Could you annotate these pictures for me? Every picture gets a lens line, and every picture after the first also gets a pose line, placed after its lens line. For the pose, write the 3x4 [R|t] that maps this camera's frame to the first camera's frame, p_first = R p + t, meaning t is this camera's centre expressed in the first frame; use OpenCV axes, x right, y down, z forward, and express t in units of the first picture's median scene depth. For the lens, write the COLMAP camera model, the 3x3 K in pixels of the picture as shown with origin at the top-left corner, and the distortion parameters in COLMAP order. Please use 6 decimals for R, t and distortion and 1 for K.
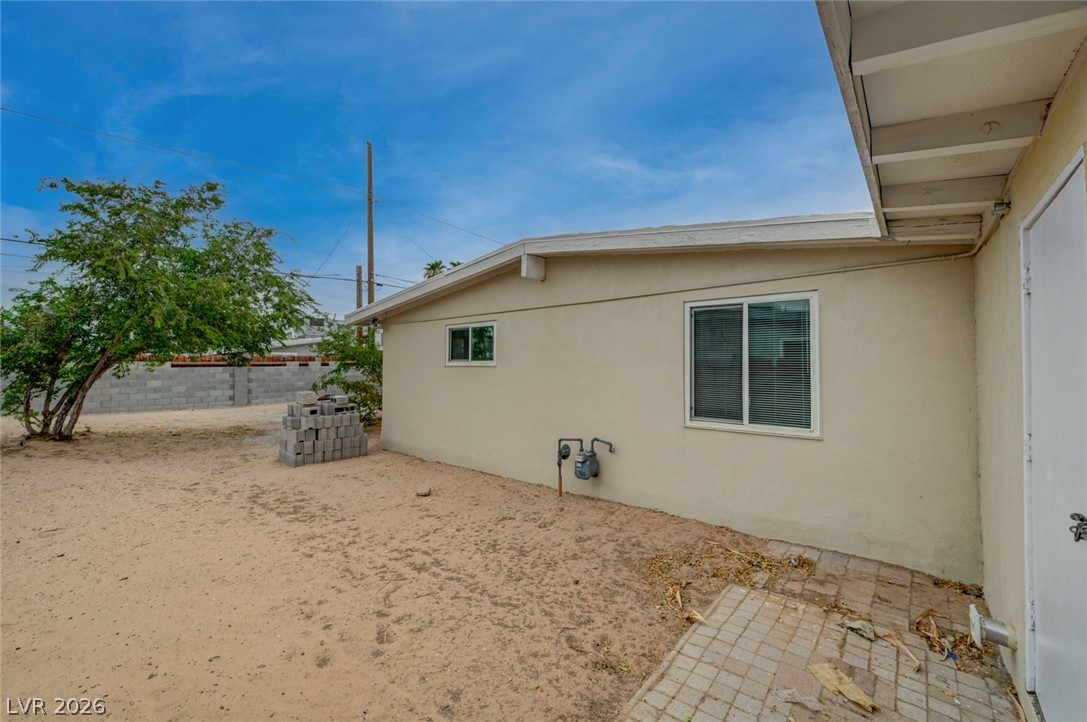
lens RADIAL K [[446.7, 0, 549.6], [0, 446.7, 360.7], [0, 0, 1]] dist [-0.001240, 0.000170]
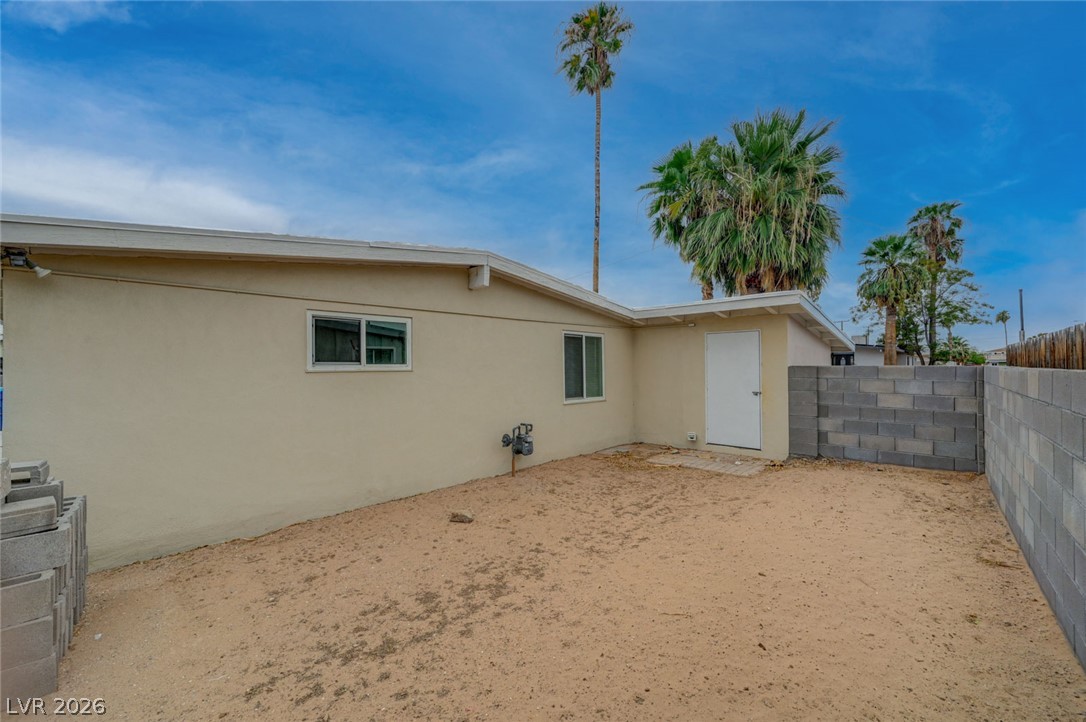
lens RADIAL K [[429.8, 0, 547.8], [0, 429.8, 365.1], [0, 0, 1]] dist [0.001400, 0.000086]
pose [[0.062695, 0.011322, 0.997968, -1.351949], [0.005748, 0.999915, -0.011705, 0.017789], [-0.998016, 0.006470, 0.062625, 0.979261]]
